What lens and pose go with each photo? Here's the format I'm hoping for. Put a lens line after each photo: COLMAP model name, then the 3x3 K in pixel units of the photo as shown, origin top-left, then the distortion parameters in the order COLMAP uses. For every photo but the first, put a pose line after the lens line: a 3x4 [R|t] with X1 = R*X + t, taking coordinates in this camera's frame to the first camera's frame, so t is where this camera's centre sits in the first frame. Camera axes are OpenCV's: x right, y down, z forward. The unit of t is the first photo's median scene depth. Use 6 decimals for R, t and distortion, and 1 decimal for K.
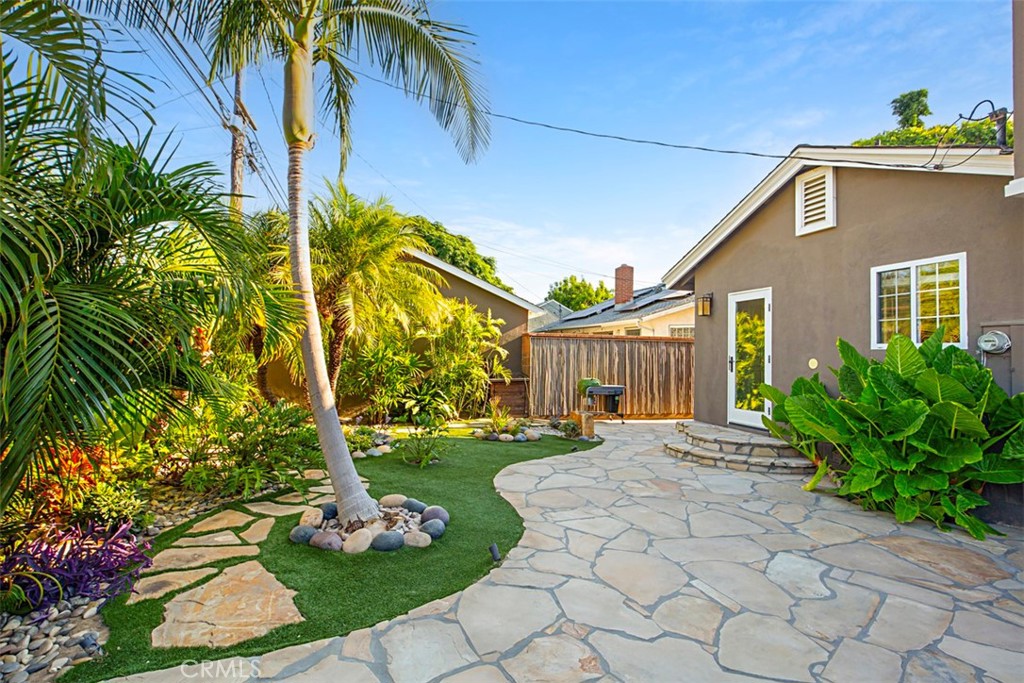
lens RADIAL K [[498.1, 0, 513.1], [0, 498.1, 343.3], [0, 0, 1]] dist [-0.000384, 0.000087]
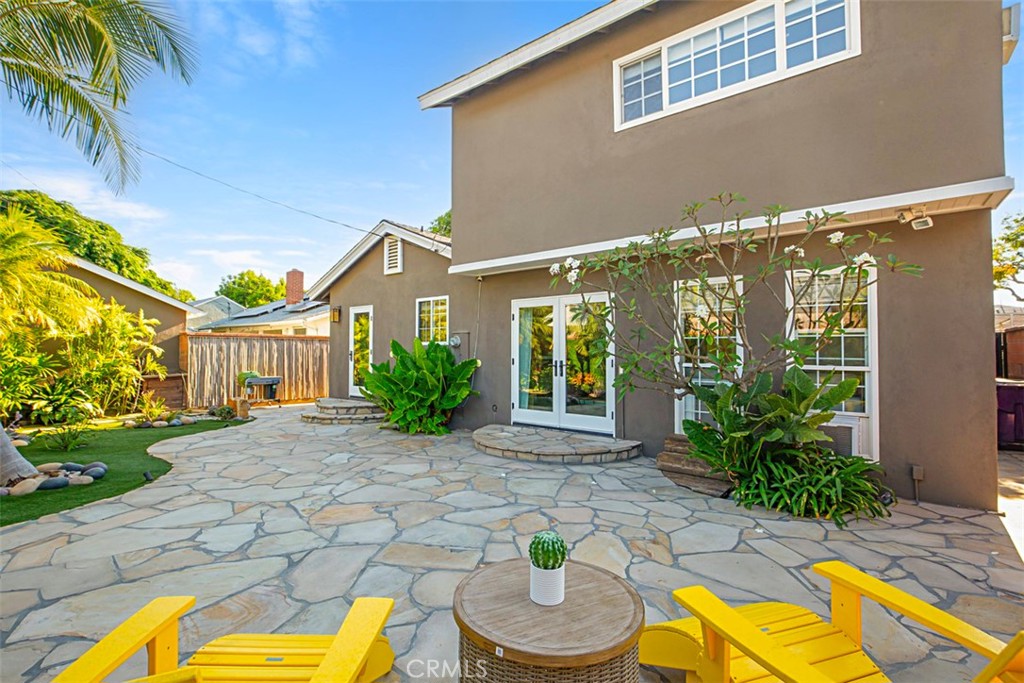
lens RADIAL K [[481.9, 0, 514.5], [0, 481.9, 341.0], [0, 0, 1]] dist [-0.002422, 0.001692]
pose [[0.817891, -0.005170, 0.575350, 0.012758], [0.002977, 0.999984, 0.004753, -0.005226], [-0.575365, -0.002174, 0.817894, -0.308938]]
